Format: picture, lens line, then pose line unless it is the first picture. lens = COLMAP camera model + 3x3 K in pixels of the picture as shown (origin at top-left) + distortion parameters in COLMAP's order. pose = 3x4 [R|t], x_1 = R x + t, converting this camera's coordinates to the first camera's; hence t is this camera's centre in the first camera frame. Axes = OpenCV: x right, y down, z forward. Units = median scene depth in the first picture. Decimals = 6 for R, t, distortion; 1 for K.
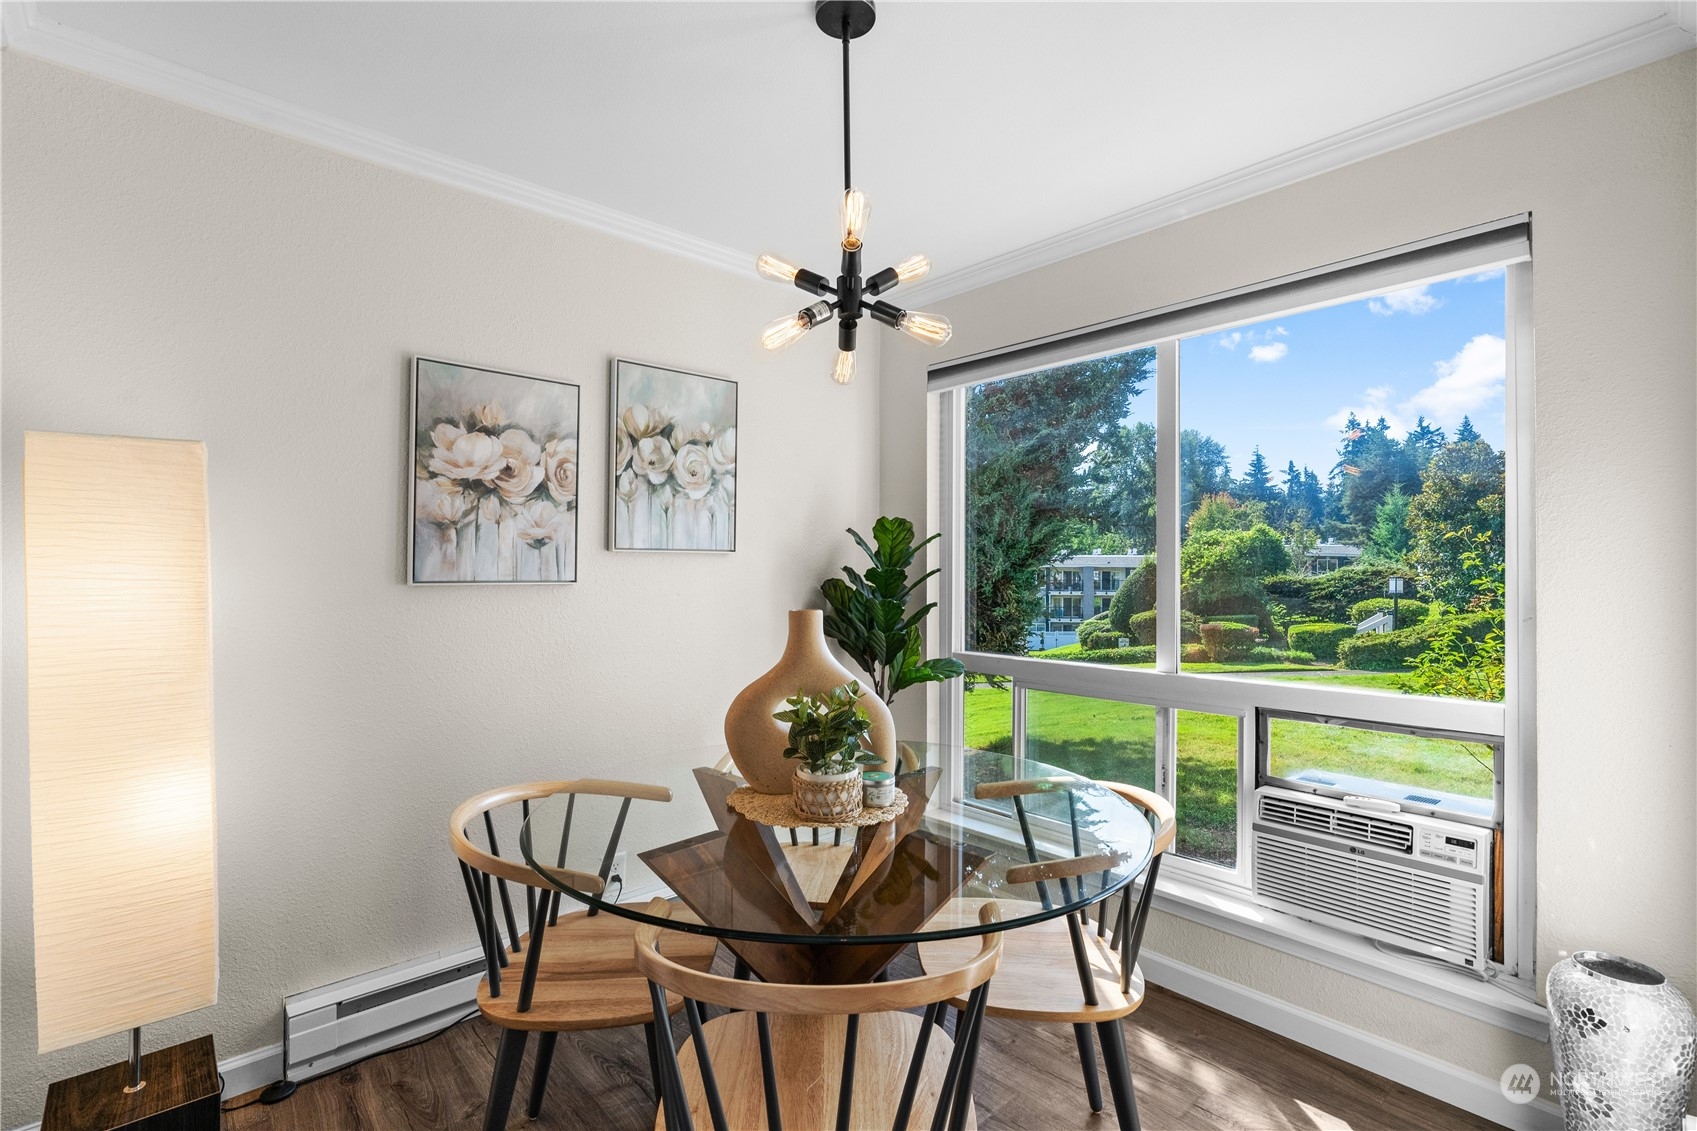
lens RADIAL K [[773.2, 0, 882.6], [0, 773.2, 585.6], [0, 0, 1]] dist [-0.000578, 0.000205]
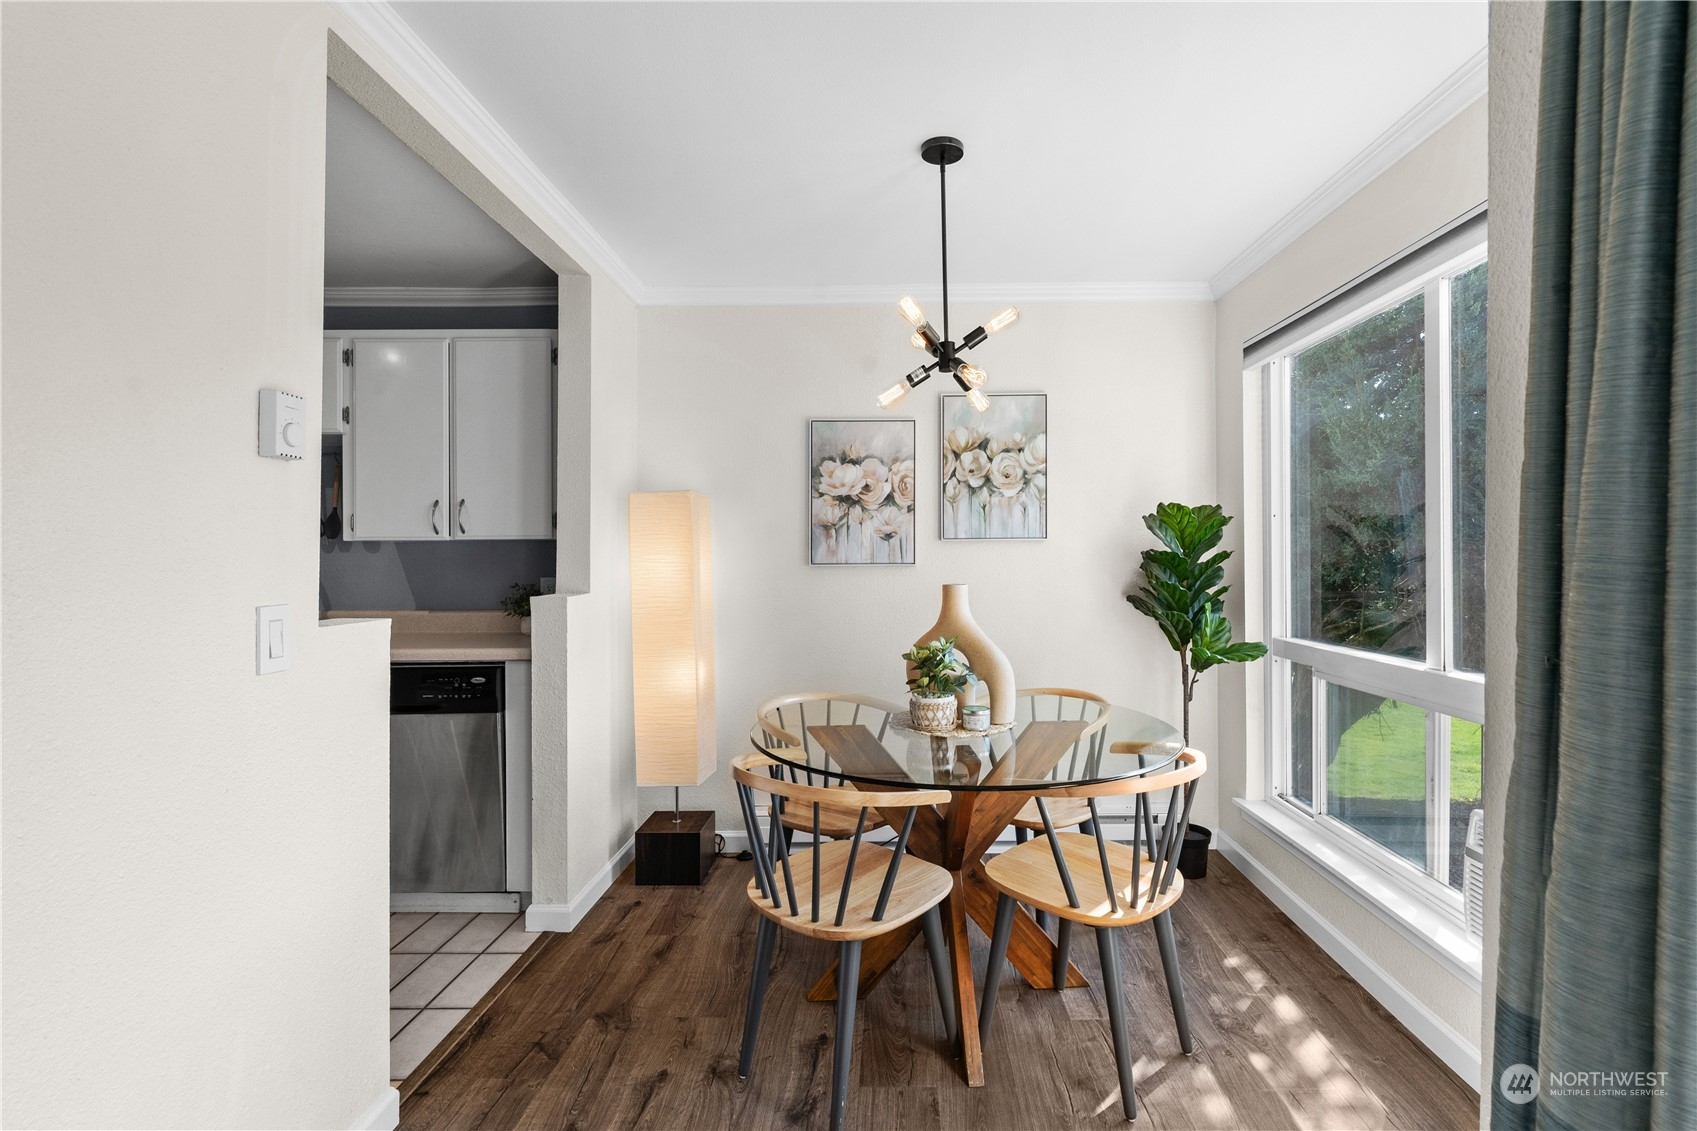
lens RADIAL K [[773.2, 0, 816.0], [0, 773.2, 558.5], [0, 0, 1]] dist [-0.000578, 0.000205]
pose [[0.703263, -0.006722, -0.710898, 0.453200], [-0.005870, 0.999866, -0.015262, 0.007105], [0.710906, 0.014907, 0.703130, -0.081193]]
